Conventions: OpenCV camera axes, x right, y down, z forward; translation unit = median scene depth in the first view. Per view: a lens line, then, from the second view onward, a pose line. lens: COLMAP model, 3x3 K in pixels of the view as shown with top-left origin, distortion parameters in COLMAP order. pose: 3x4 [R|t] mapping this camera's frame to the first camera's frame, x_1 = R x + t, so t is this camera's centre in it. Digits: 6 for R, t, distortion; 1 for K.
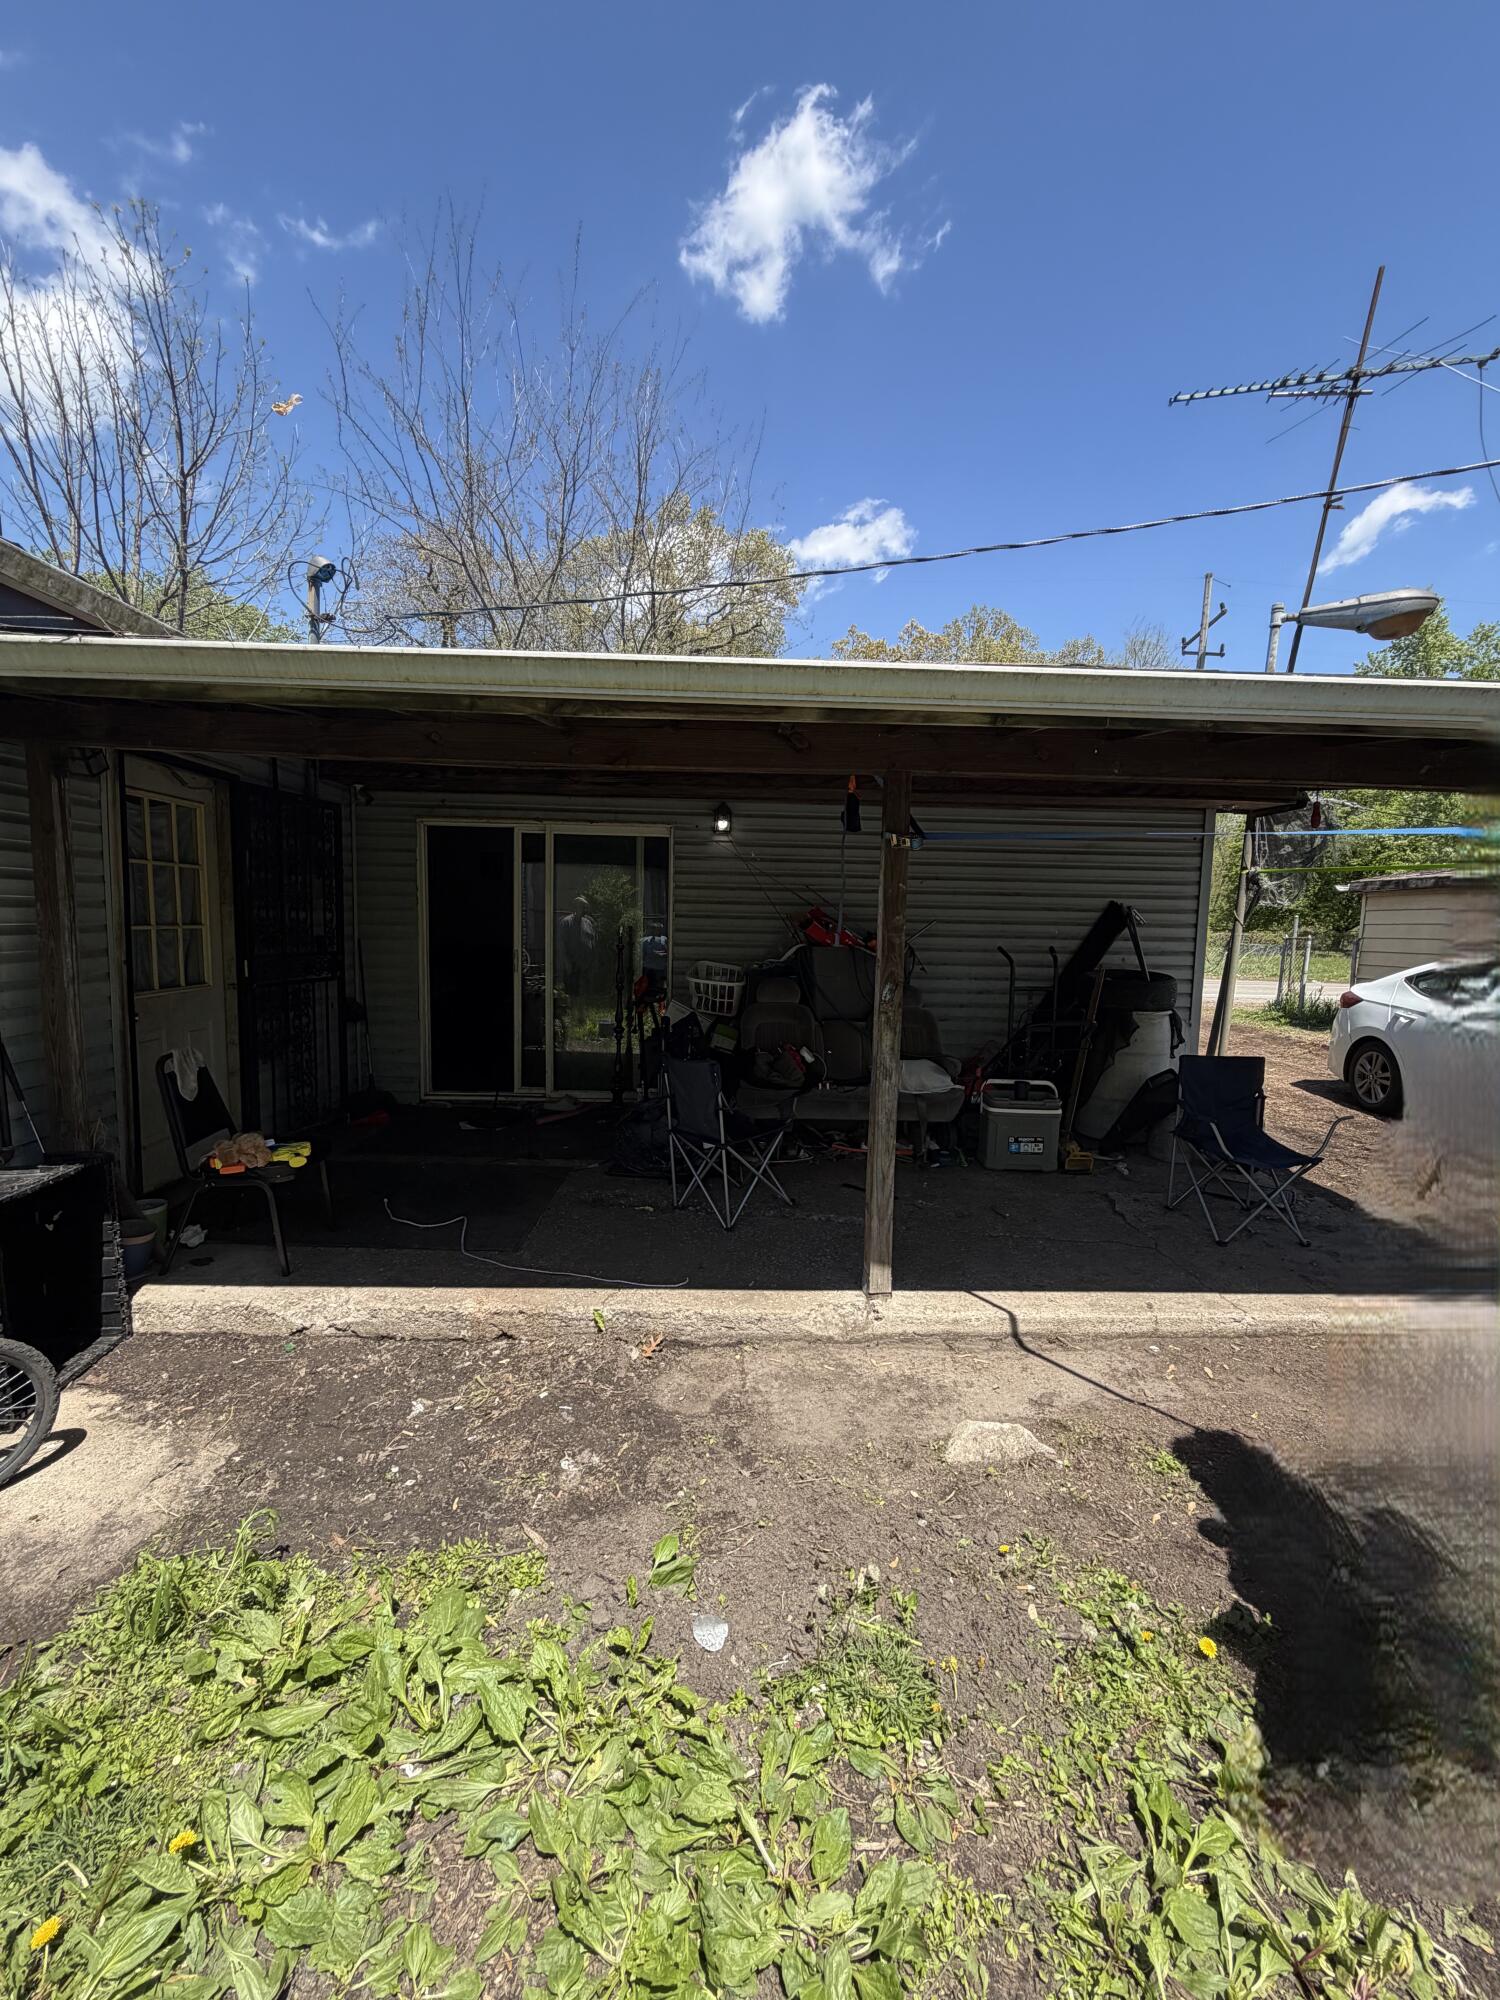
lens RADIAL K [[798.7, 0, 745.7], [0, 798.7, 994.5], [0, 0, 1]] dist [0.002031, -0.000322]
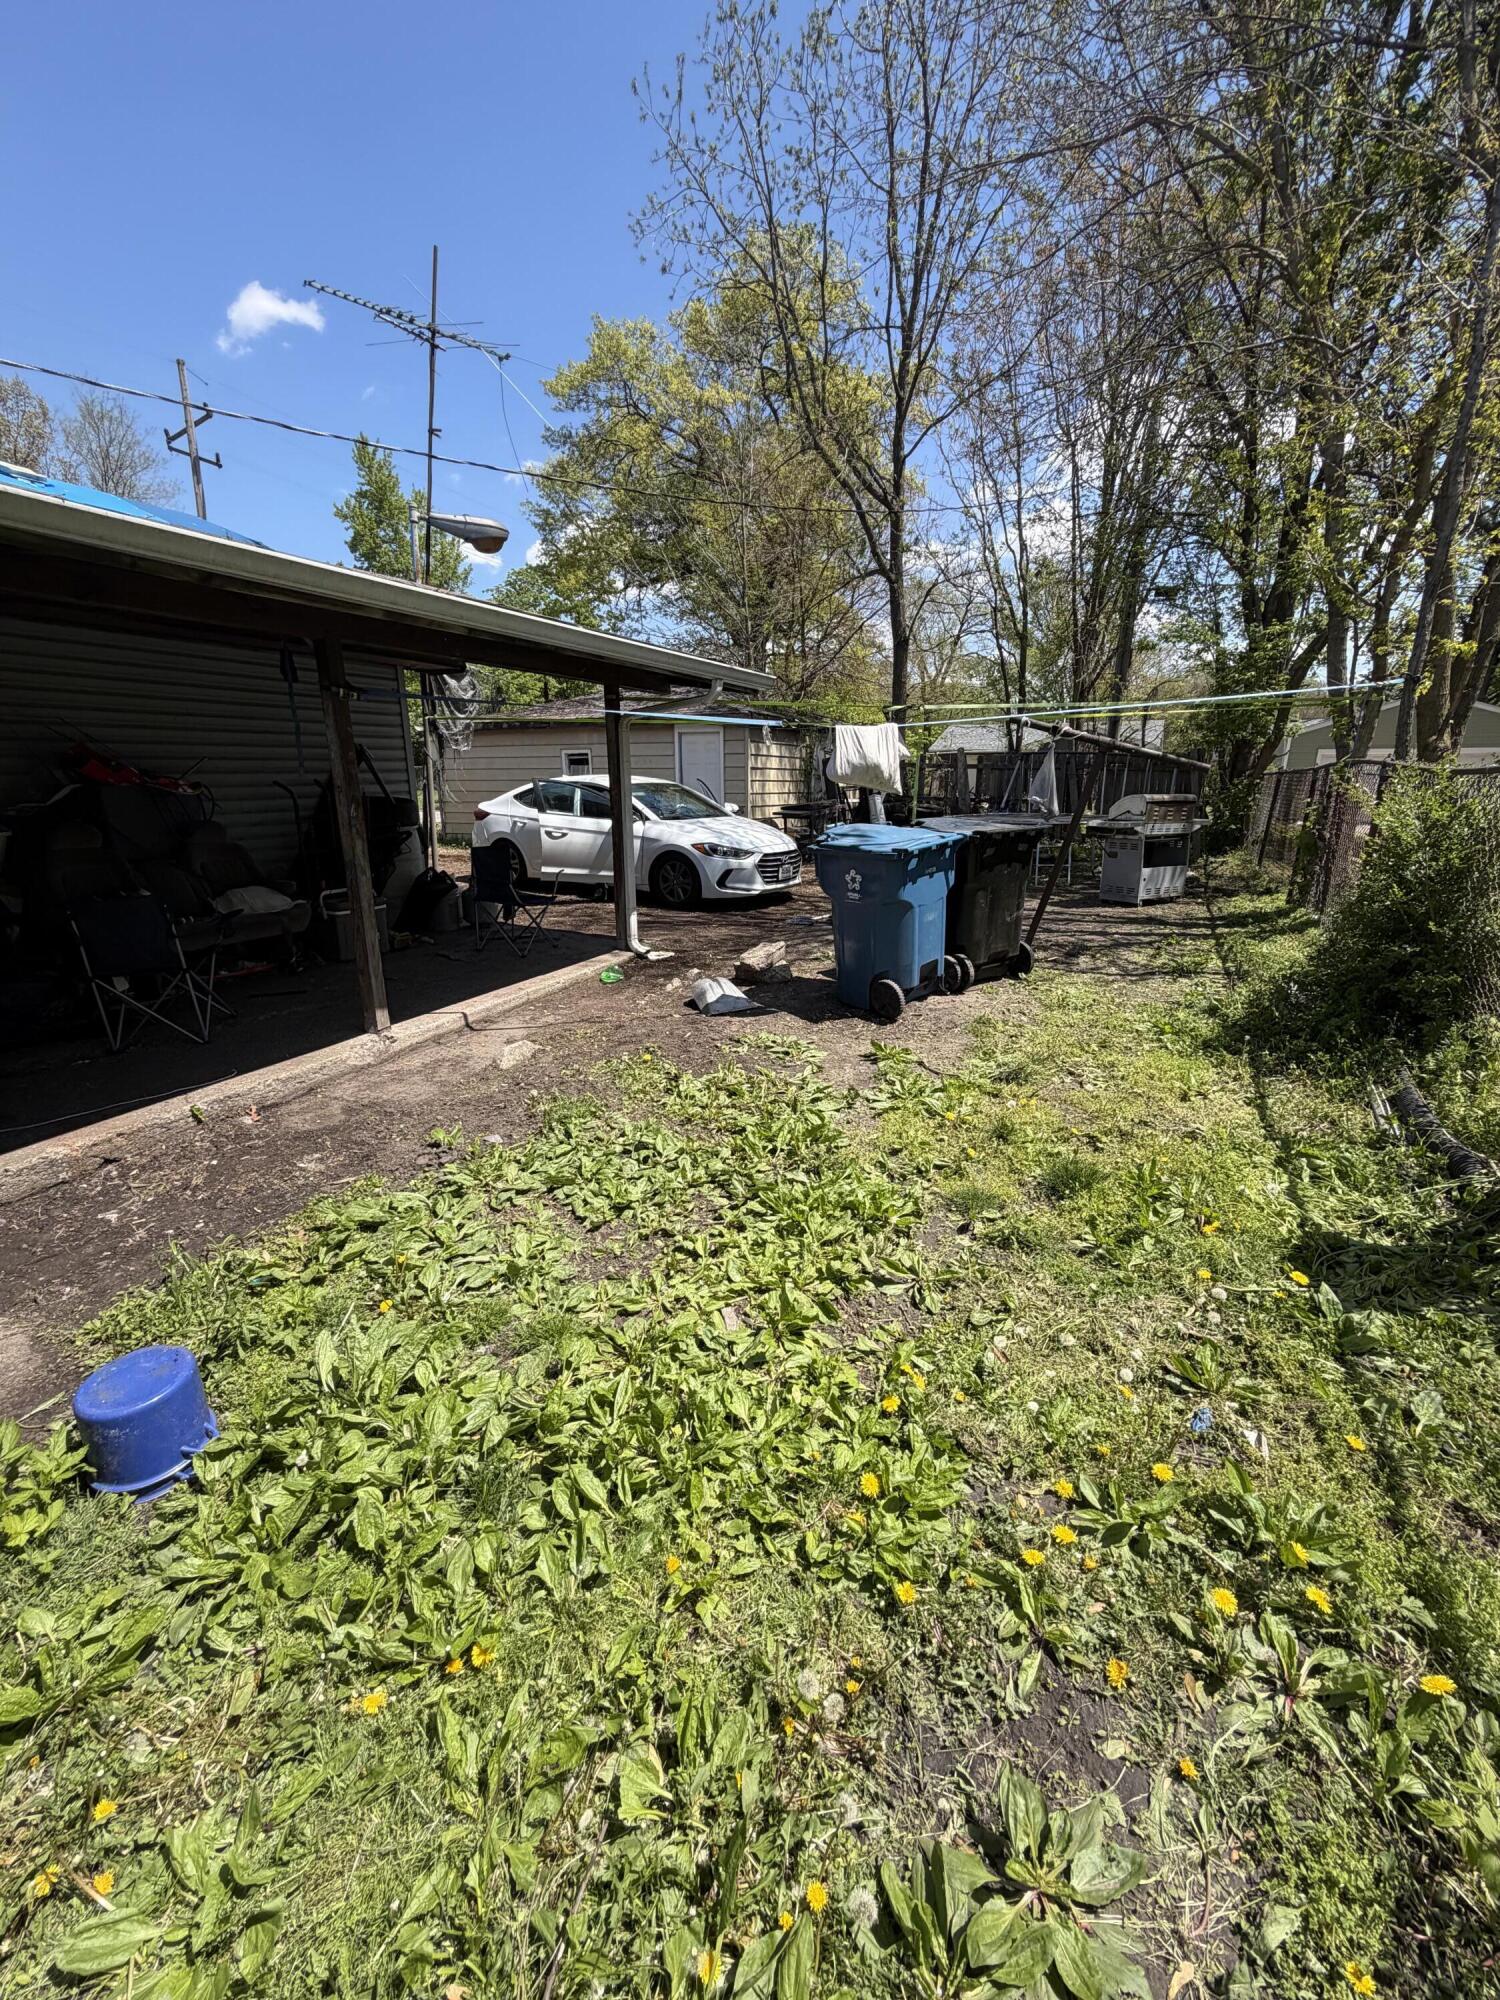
lens RADIAL K [[798.7, 0, 750.4], [0, 798.7, 1002.0], [0, 0, 1]] dist [0.002031, -0.000322]
pose [[0.465632, -0.266174, 0.844002, -0.716632], [0.090333, 0.963011, 0.253869, 0.025171], [-0.880356, -0.041968, 0.472453, -0.245767]]
